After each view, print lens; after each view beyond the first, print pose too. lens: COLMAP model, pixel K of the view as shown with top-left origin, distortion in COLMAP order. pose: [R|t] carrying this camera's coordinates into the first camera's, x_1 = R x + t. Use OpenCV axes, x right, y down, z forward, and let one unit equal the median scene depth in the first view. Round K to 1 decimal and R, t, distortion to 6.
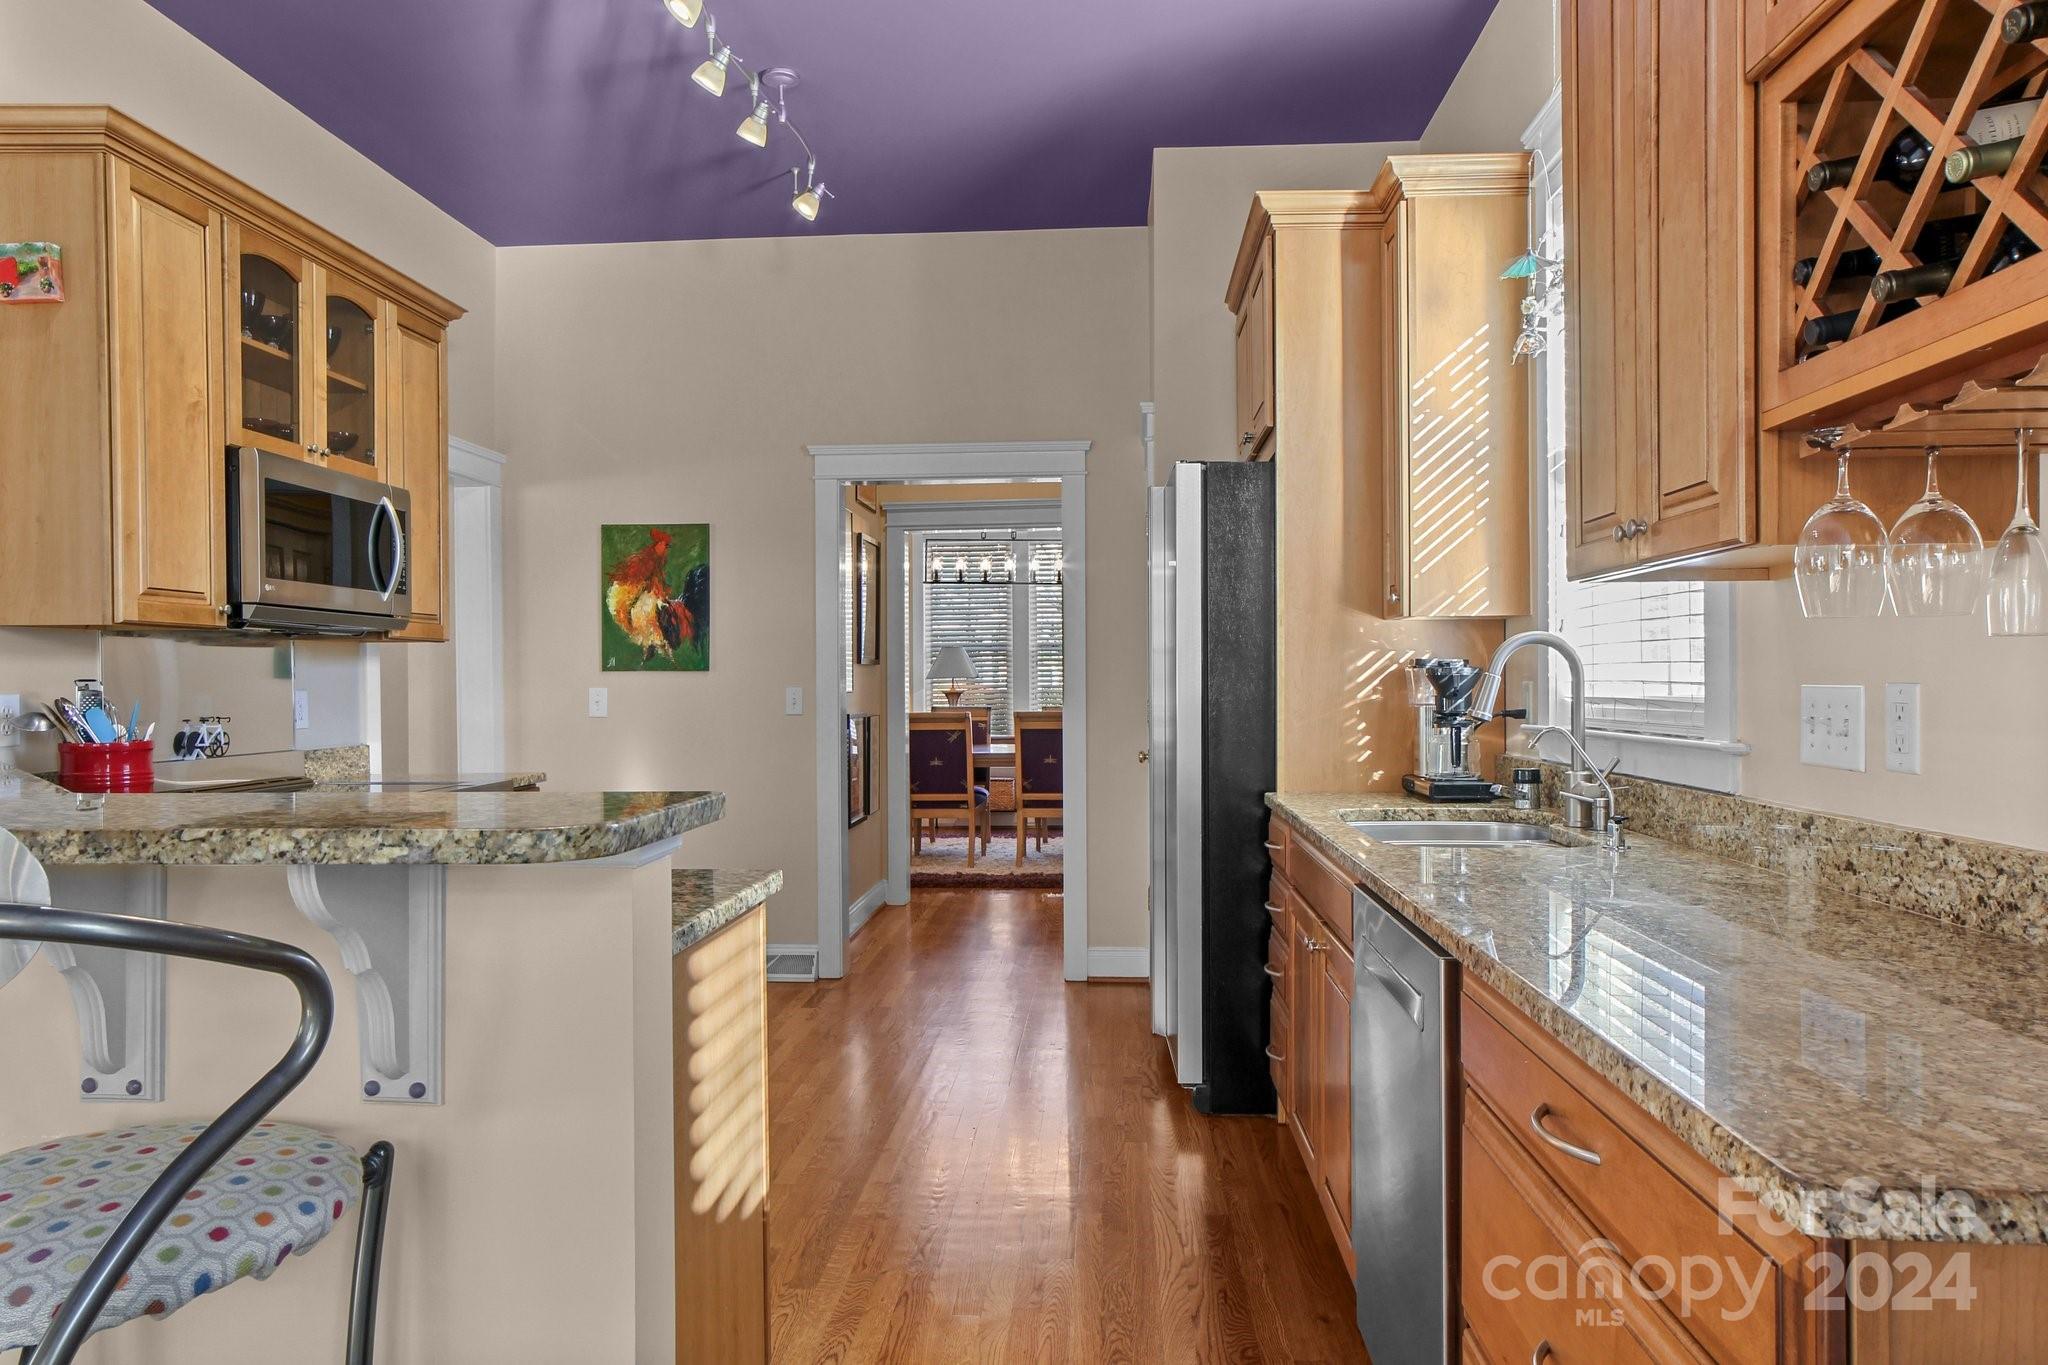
lens RADIAL K [[1316.2, 0, 1033.3], [0, 1316.2, 687.1], [0, 0, 1]] dist [0.001529, 0.003653]
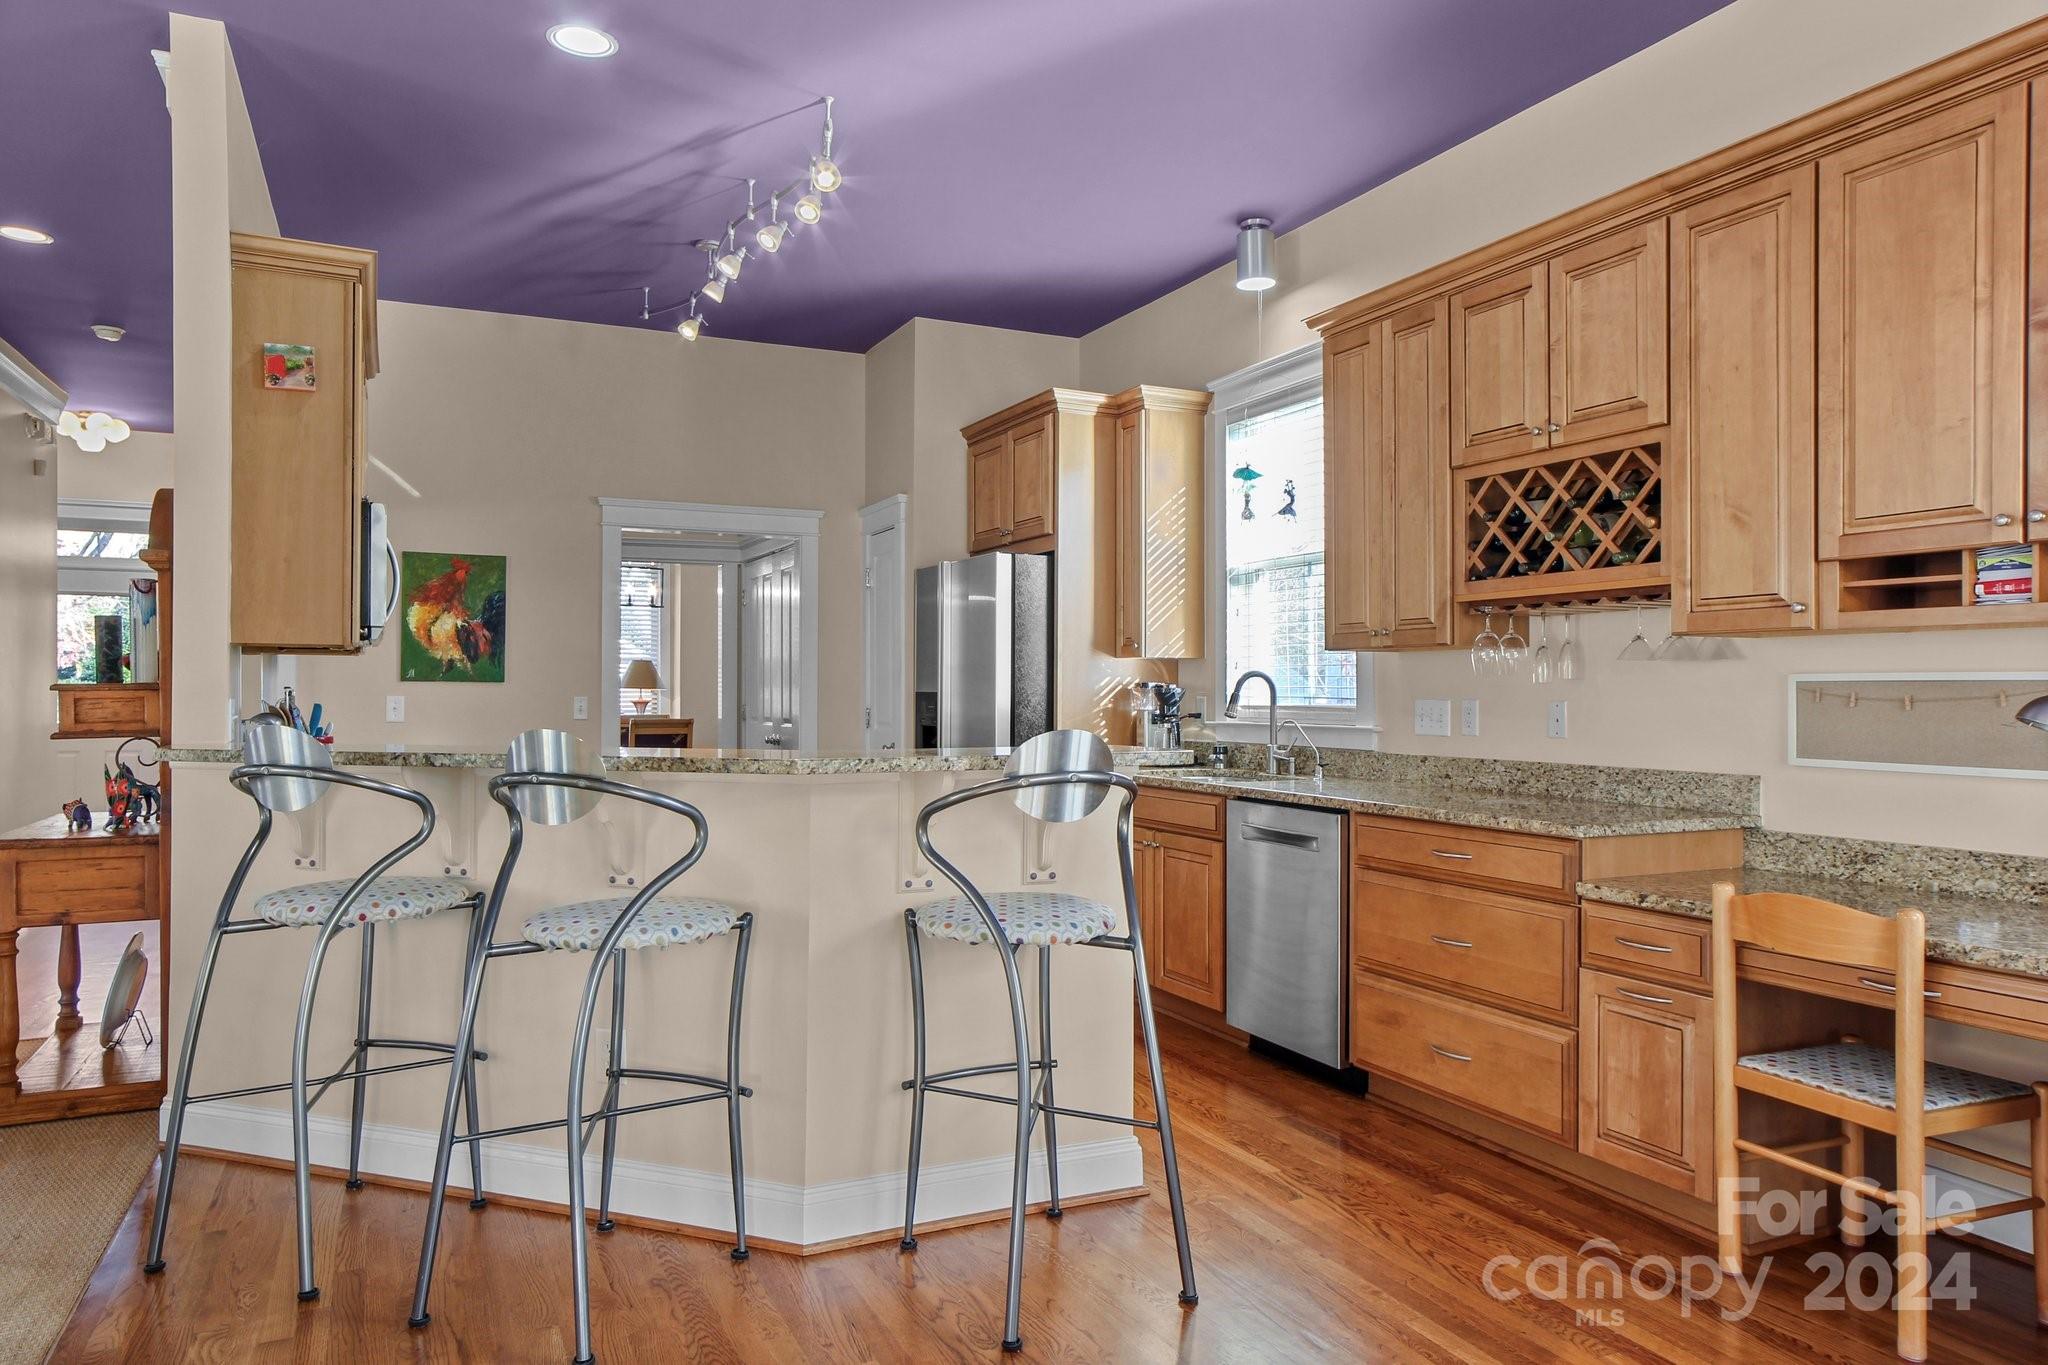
lens RADIAL K [[1316.2, 0, 1033.3], [0, 1316.2, 687.1], [0, 0, 1]] dist [0.001529, 0.003653]
pose [[0.873936, 0.009681, 0.485945, -0.639874], [-0.005531, 0.999935, -0.009974, 0.001500], [-0.486010, 0.006029, 0.873932, -0.386026]]
